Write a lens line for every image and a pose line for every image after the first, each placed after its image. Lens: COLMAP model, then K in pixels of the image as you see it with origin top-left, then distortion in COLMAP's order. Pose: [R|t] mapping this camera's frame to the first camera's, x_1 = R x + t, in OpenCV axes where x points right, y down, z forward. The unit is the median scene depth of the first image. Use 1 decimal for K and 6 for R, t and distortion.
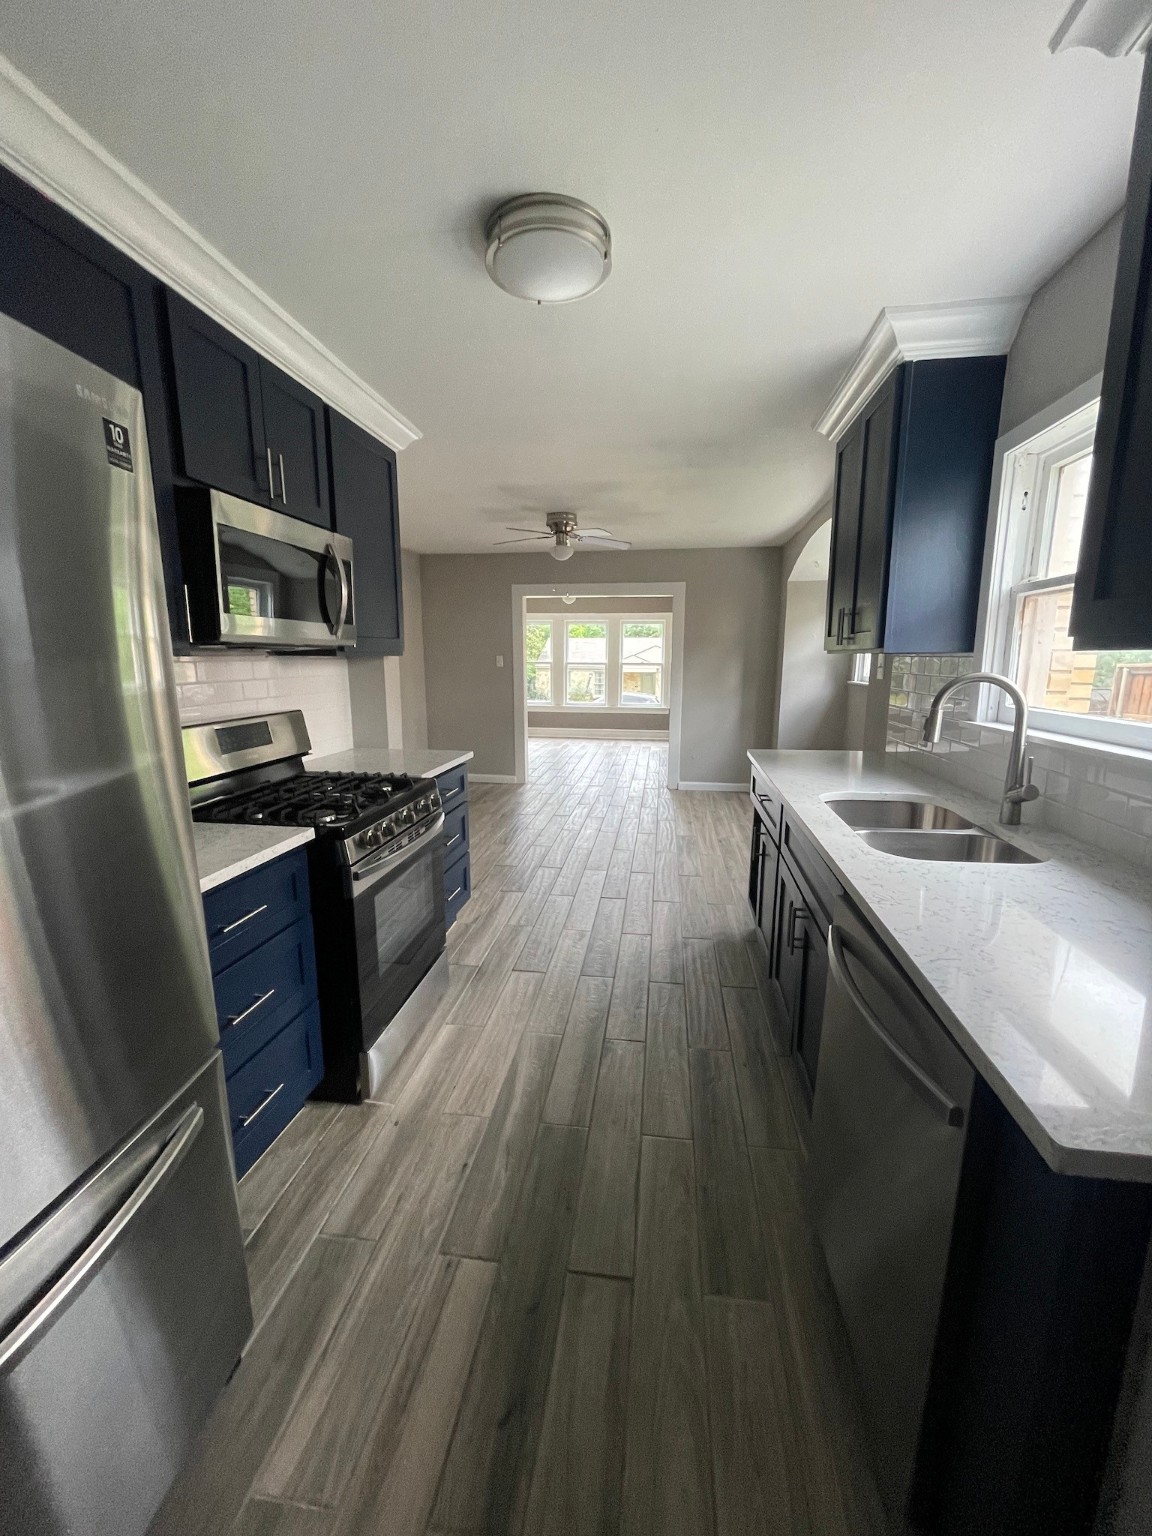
lens RADIAL K [[621.5, 0, 576.0], [0, 621.5, 768.0], [0, 0, 1]] dist [0.000134, -0.000223]
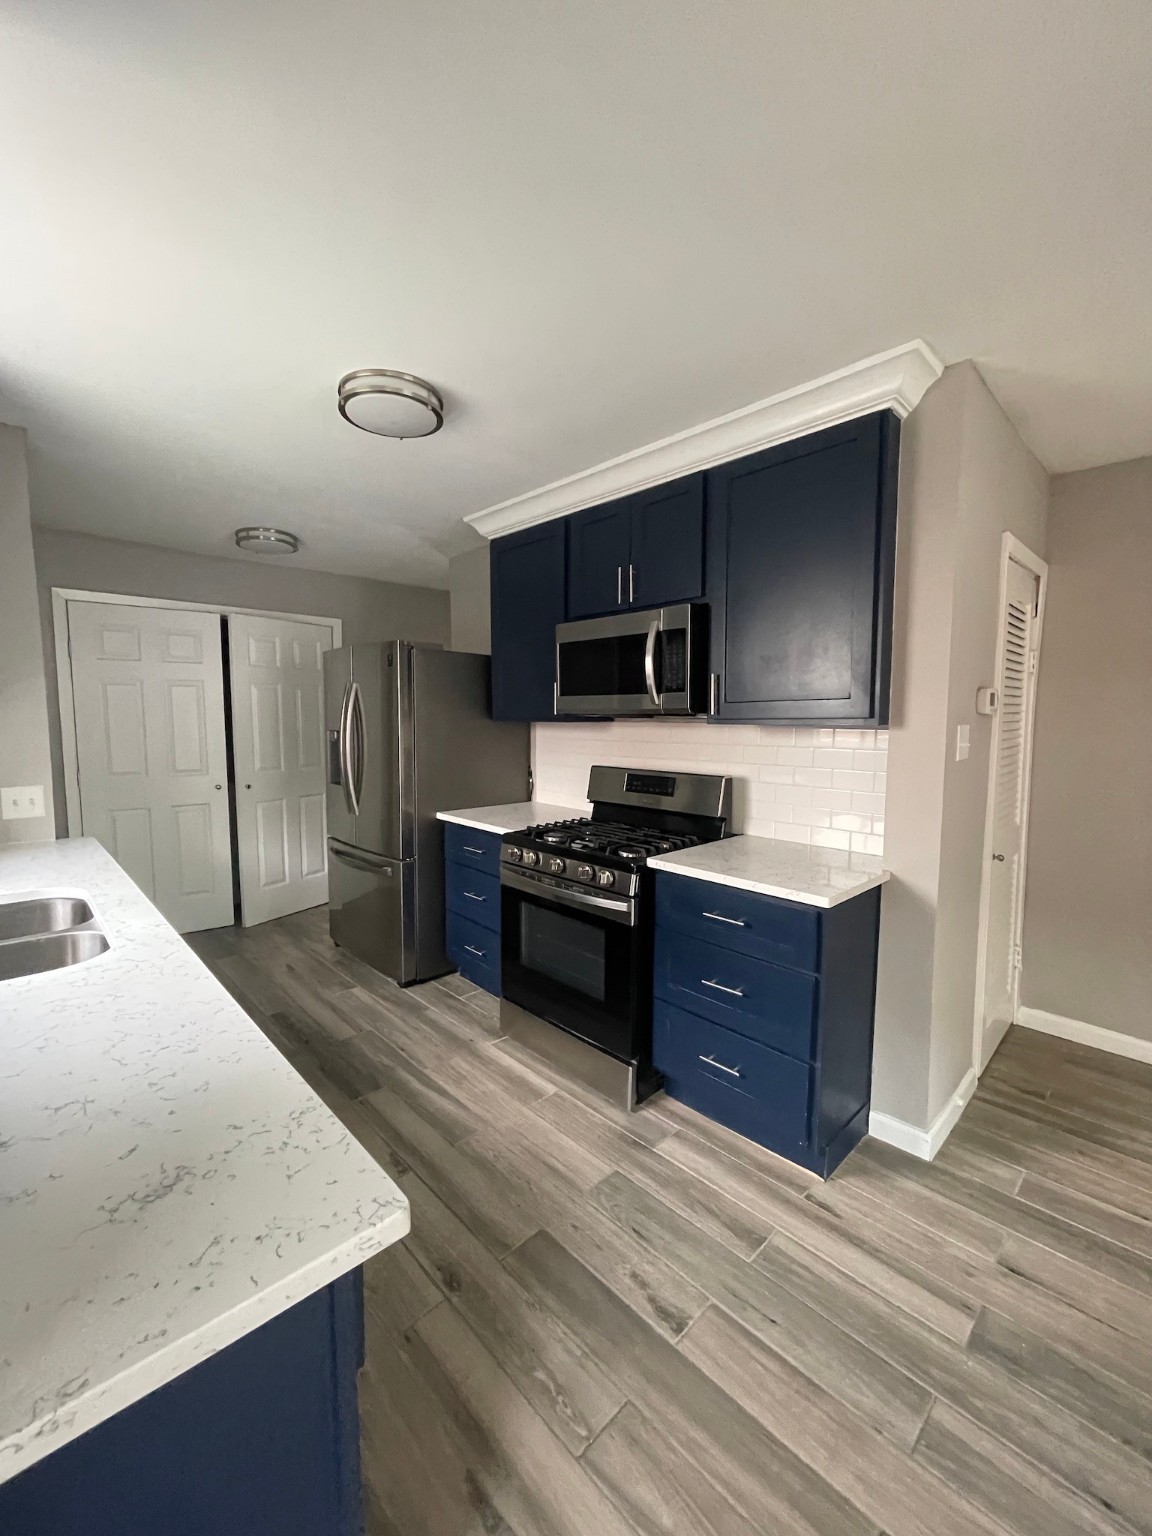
lens RADIAL K [[621.5, 0, 576.0], [0, 621.5, 768.0], [0, 0, 1]] dist [0.000134, -0.000223]
pose [[-0.610916, 0.062823, -0.789199, 0.562950], [-0.141649, 0.972088, 0.187032, -0.298023], [0.778920, 0.226051, -0.584965, 1.601614]]
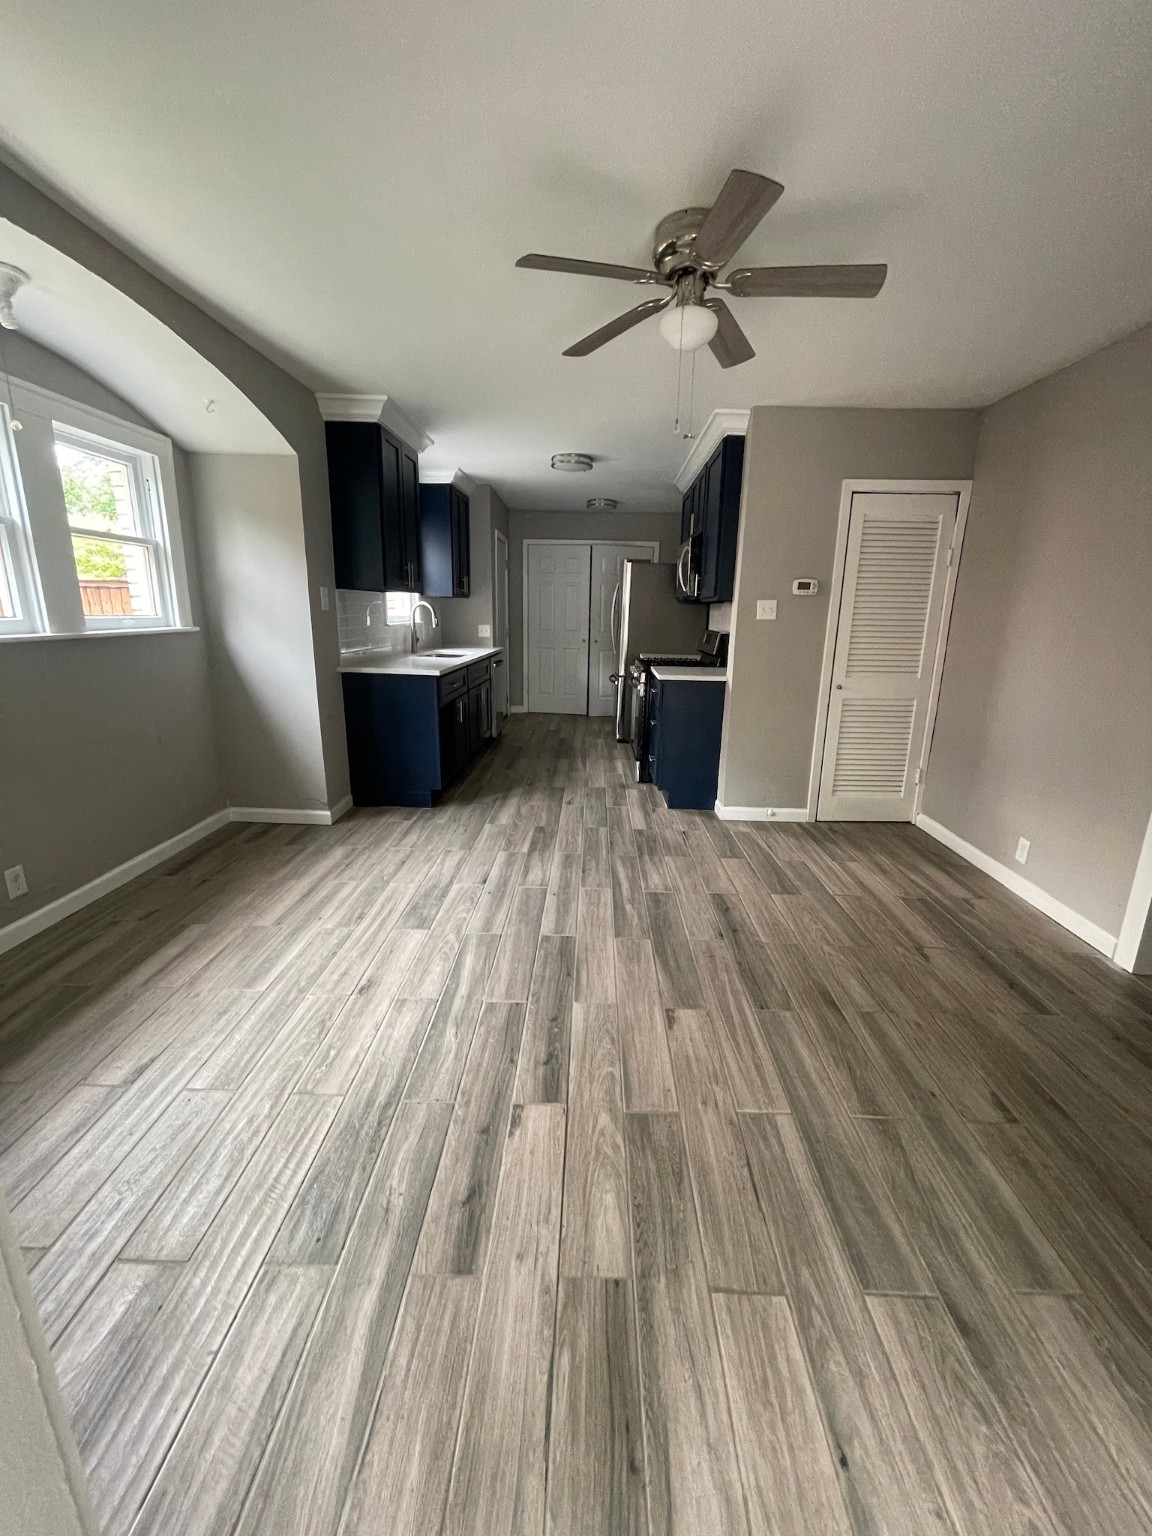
lens RADIAL K [[621.5, 0, 576.0], [0, 621.5, 768.0], [0, 0, 1]] dist [0.000134, -0.000223]
pose [[-0.993684, 0.004860, -0.112110, 0.211950], [-0.041964, 0.910481, 0.411417, -0.531038], [0.104074, 0.413523, -0.904526, 3.165735]]
